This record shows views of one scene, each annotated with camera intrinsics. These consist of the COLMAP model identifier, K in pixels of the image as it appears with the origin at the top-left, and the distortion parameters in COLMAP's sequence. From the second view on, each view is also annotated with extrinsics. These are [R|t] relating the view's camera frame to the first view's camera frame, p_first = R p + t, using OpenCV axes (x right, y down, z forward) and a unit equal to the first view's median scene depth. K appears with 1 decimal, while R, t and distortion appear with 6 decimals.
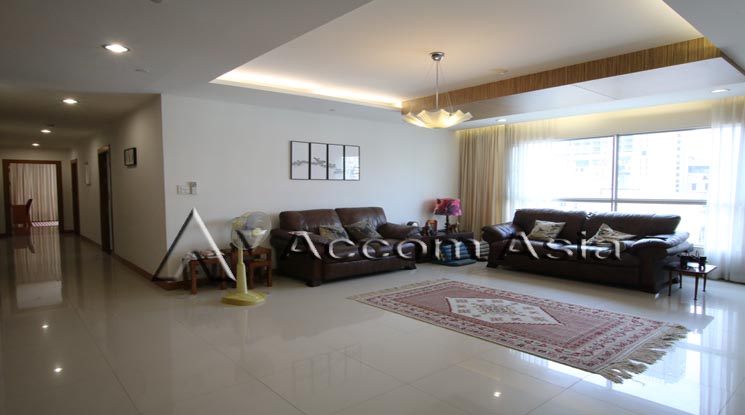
lens RADIAL K [[450.9, 0, 372.5], [0, 450.9, 207.5], [0, 0, 1]] dist [0.016623, 0.000594]
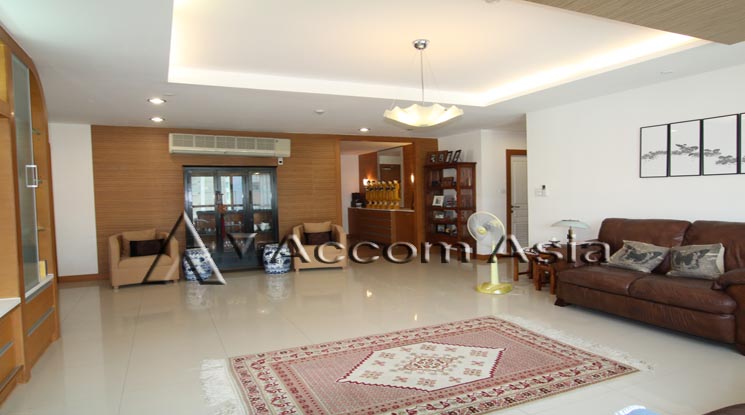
lens RADIAL K [[450.9, 0, 372.5], [0, 450.9, 207.5], [0, 0, 1]] dist [0.016623, 0.000594]
pose [[-0.280351, 0.037014, -0.959184, 0.804131], [-0.021918, 0.998749, 0.044947, -0.042716], [0.959647, 0.033624, -0.279189, 0.908810]]
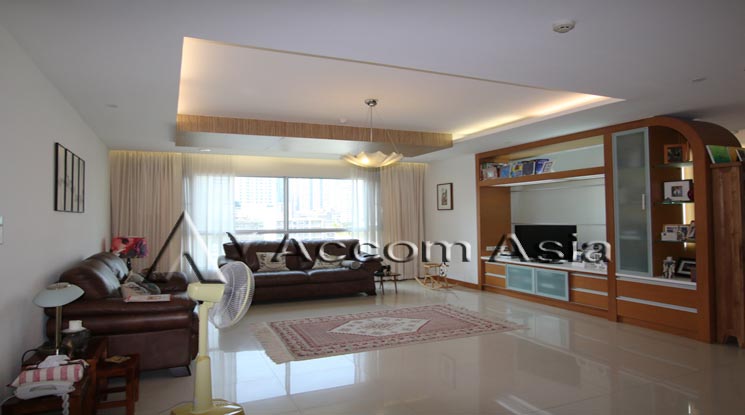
lens RADIAL K [[450.9, 0, 372.5], [0, 450.9, 207.5], [0, 0, 1]] dist [0.016623, 0.000594]
pose [[0.298652, 0.015231, 0.954240, -0.696509], [0.053406, 0.998039, -0.032645, -0.033069], [-0.952867, 0.060711, 0.297253, 0.539748]]
